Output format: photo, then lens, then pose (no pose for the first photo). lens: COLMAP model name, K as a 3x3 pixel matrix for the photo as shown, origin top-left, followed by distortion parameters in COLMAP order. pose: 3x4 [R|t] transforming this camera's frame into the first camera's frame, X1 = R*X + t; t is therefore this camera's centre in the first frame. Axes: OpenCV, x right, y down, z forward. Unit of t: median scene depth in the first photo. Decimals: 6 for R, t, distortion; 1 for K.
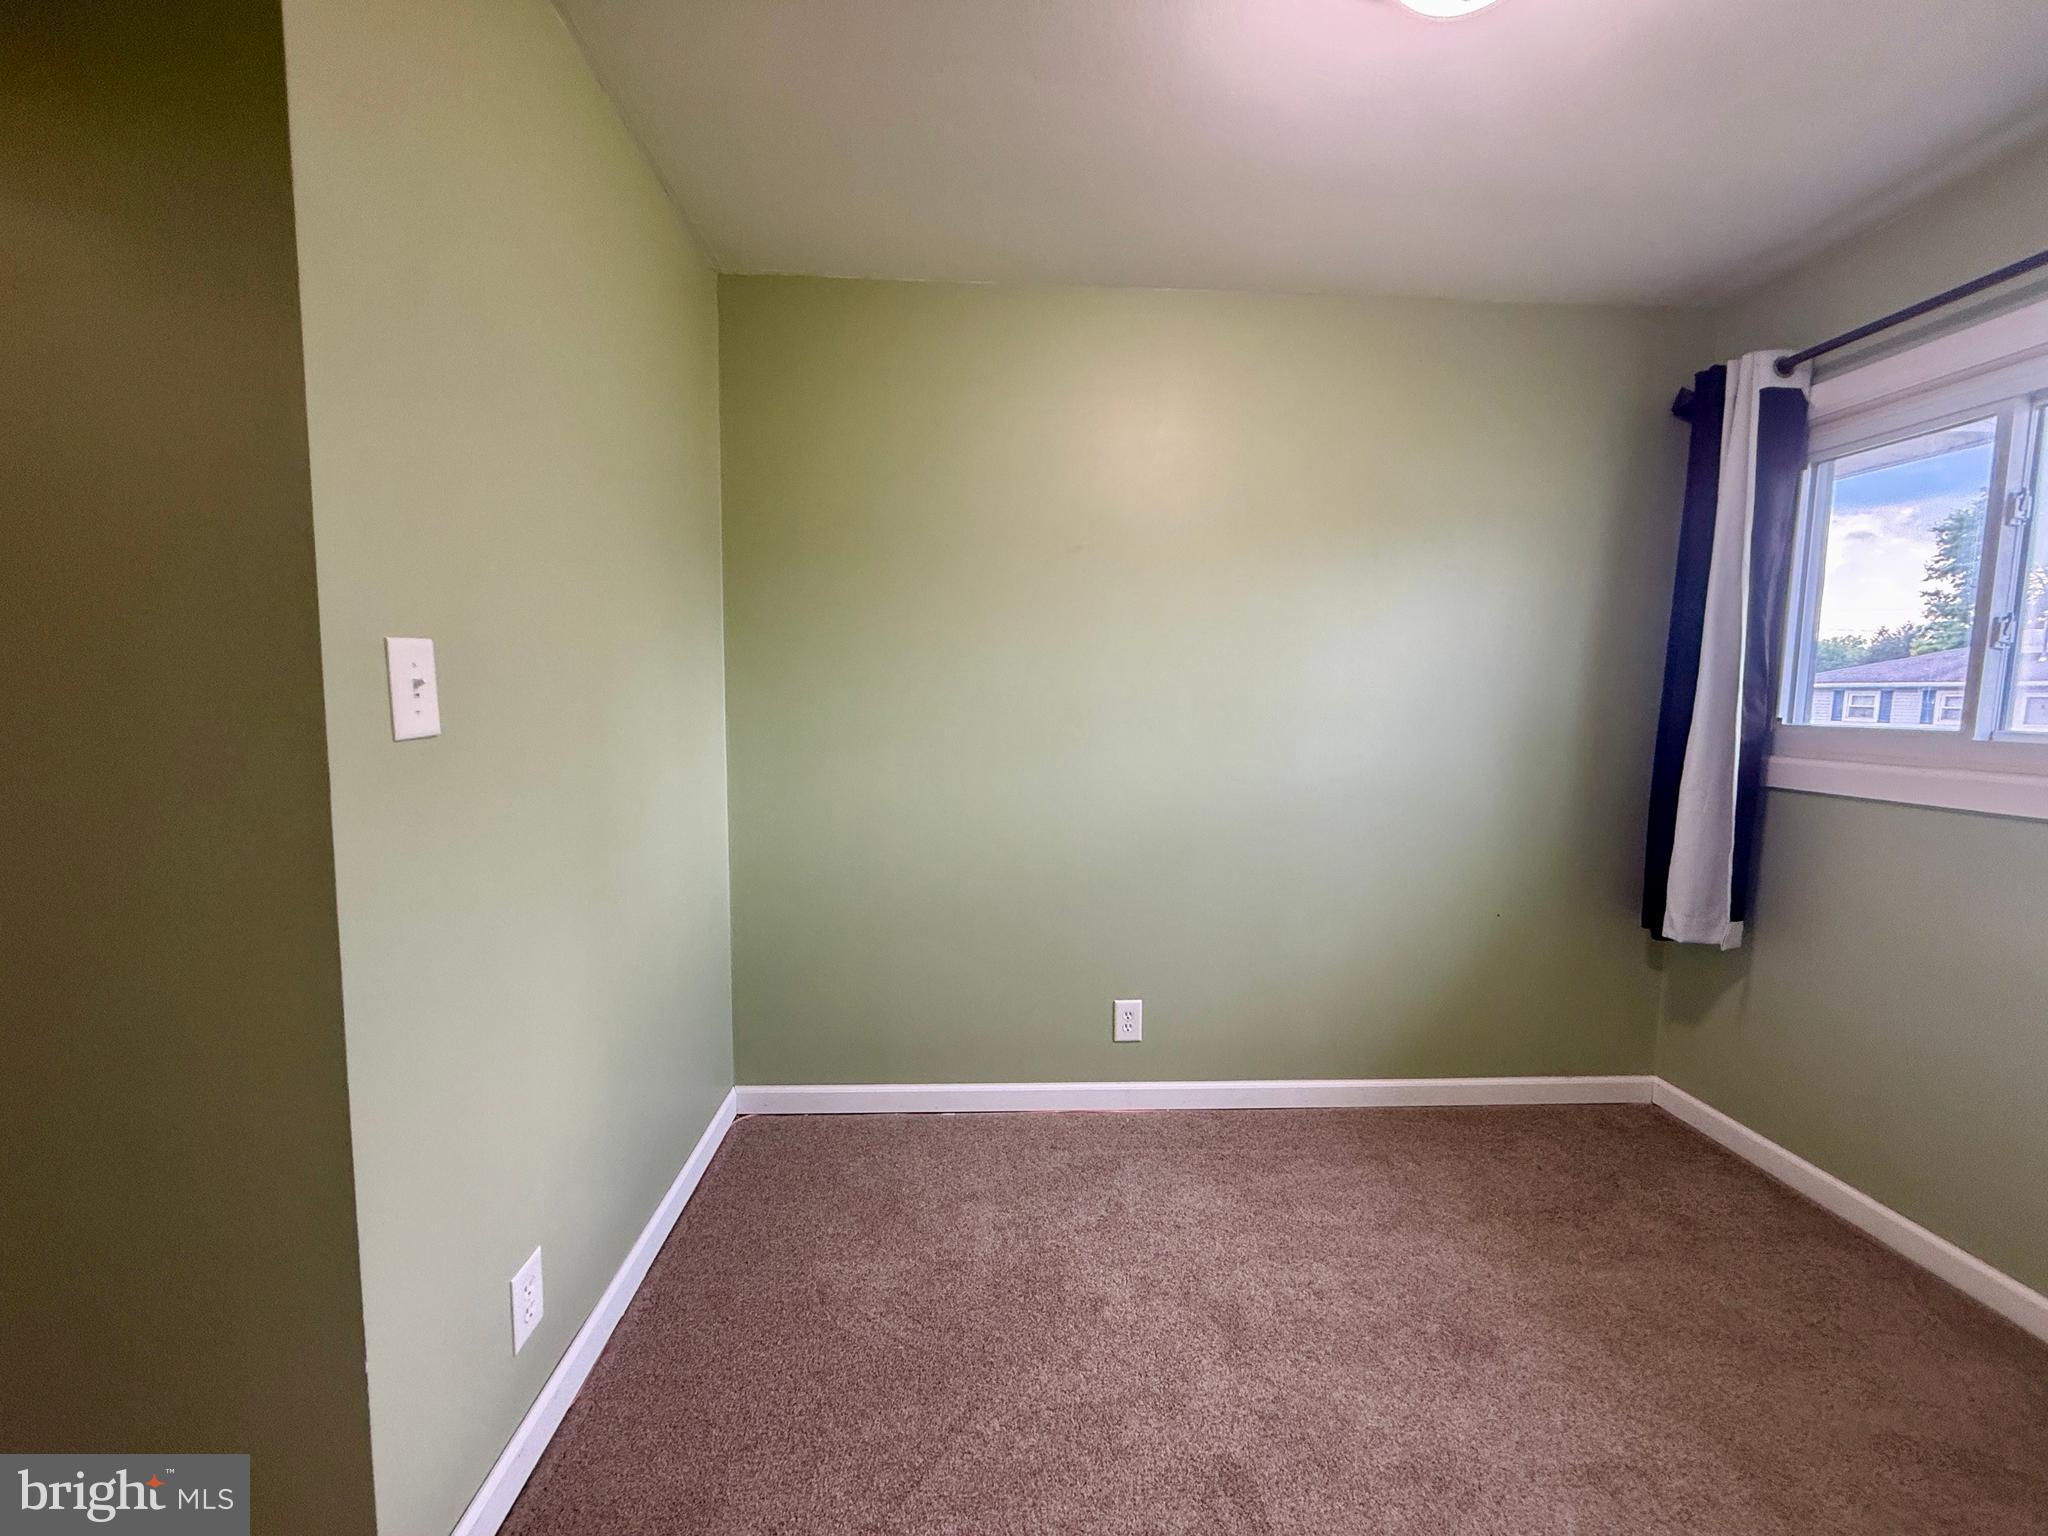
lens RADIAL K [[816.6, 0, 1019.4], [0, 816.6, 767.4], [0, 0, 1]] dist [-0.001249, 0.000001]
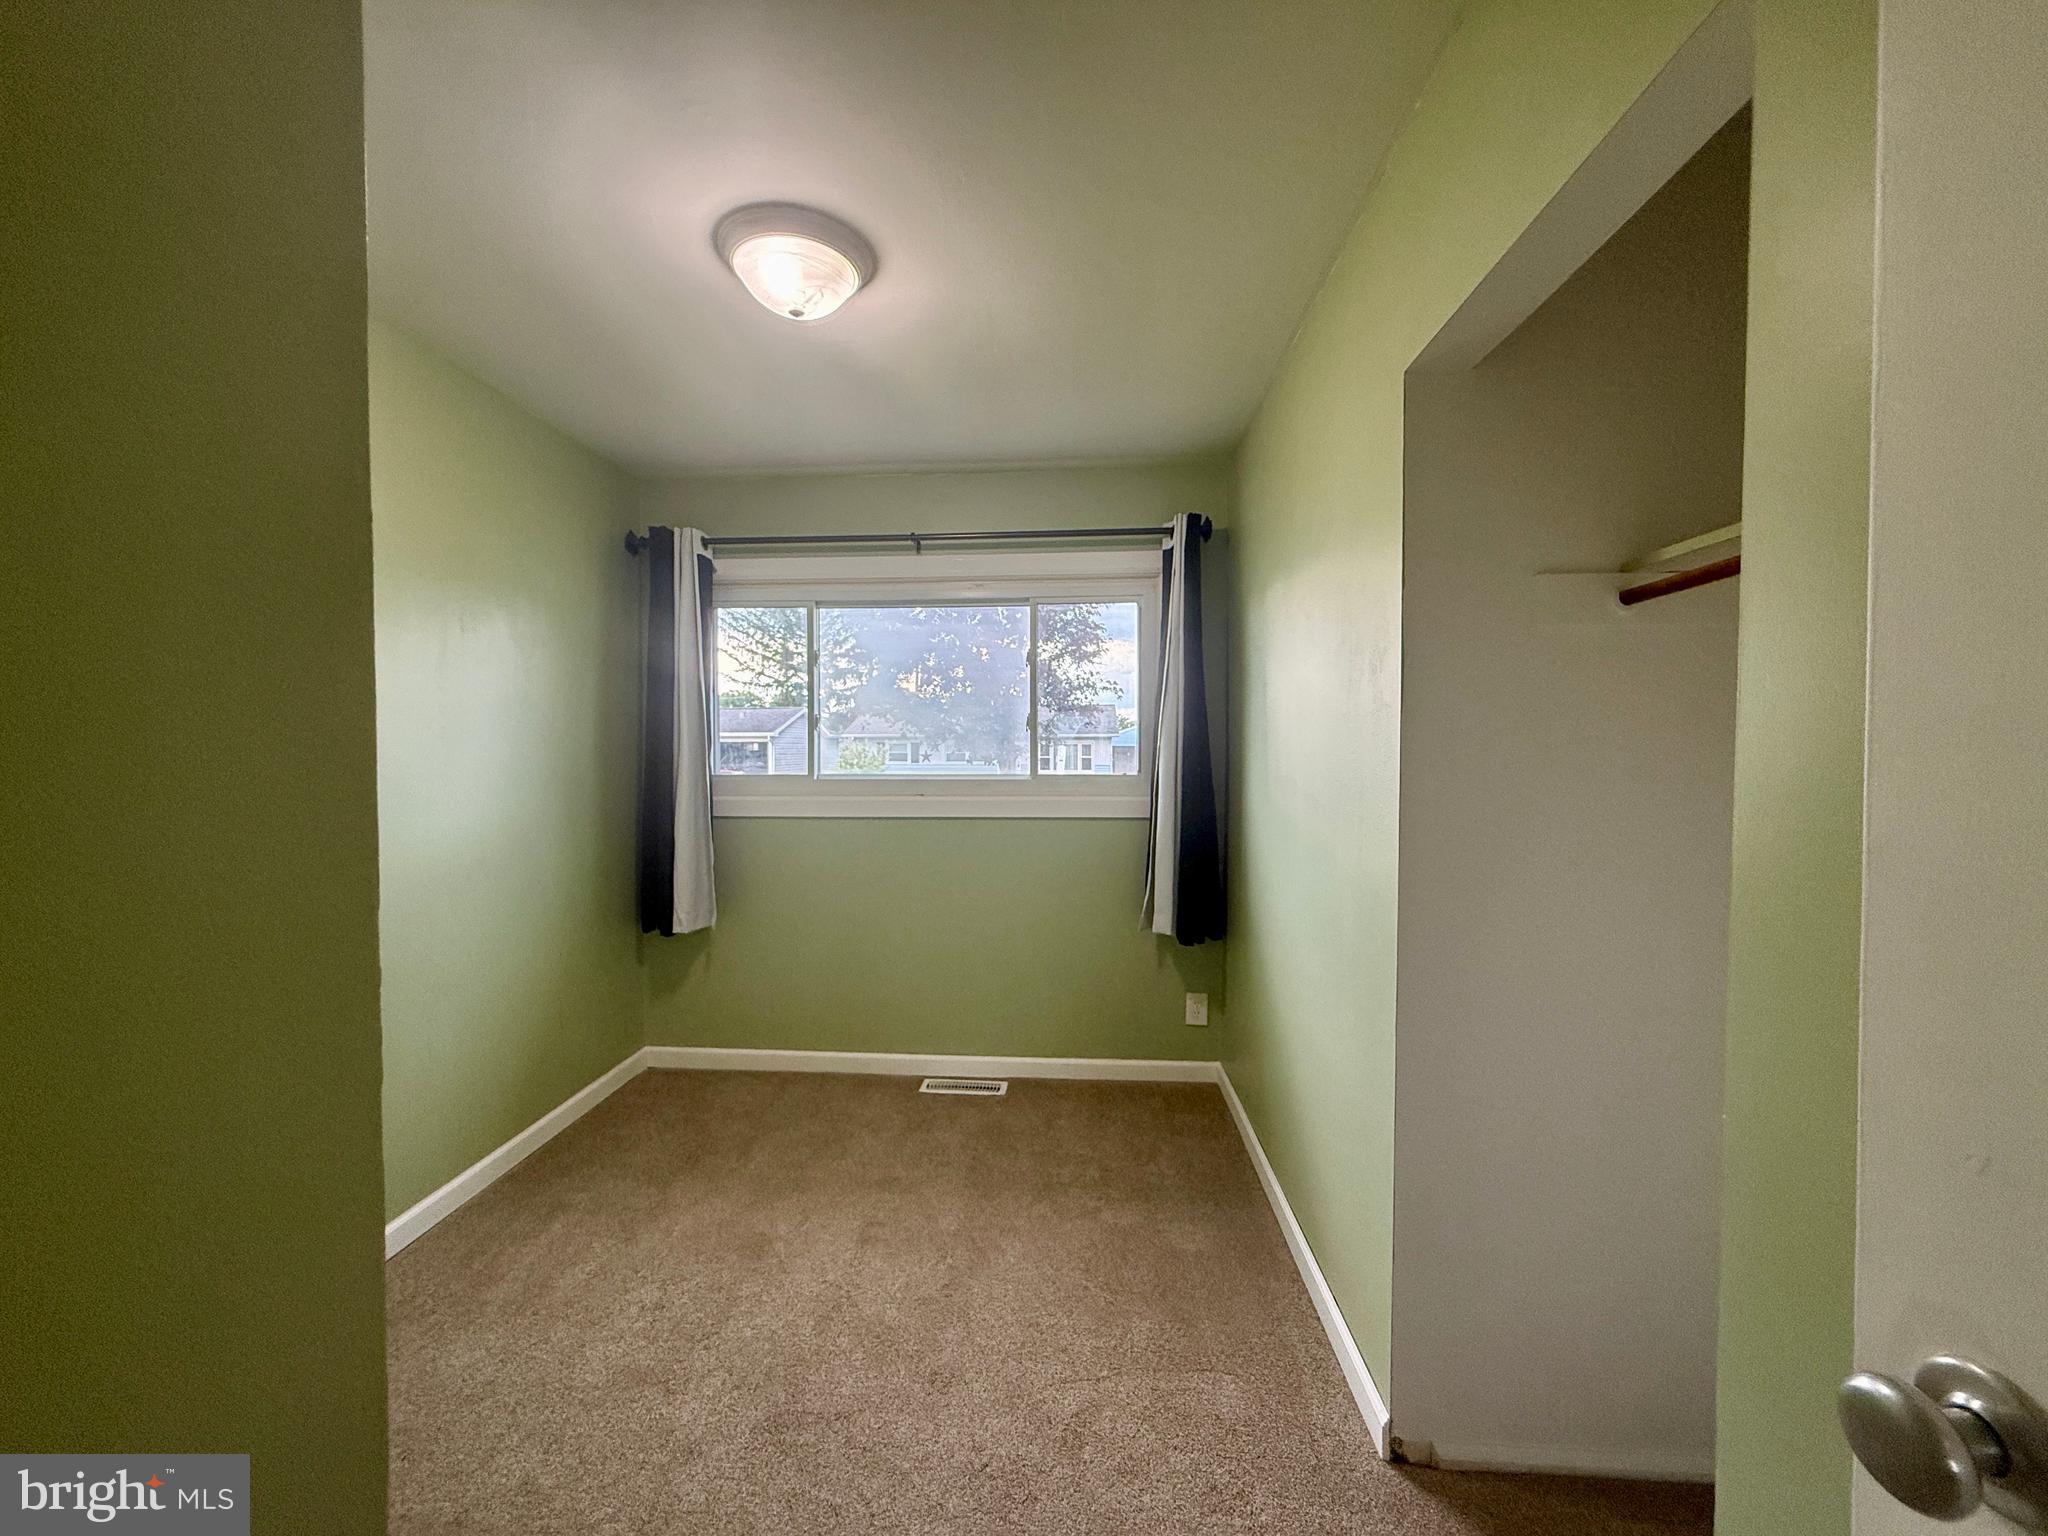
lens RADIAL K [[816.6, 0, 1016.4], [0, 816.6, 764.6], [0, 0, 1]] dist [-0.001249, 0.000001]
pose [[0.124222, -0.030373, 0.991790, -0.531770], [0.094754, 0.995327, 0.018614, -0.047485], [-0.987720, 0.091663, 0.126519, 0.260736]]
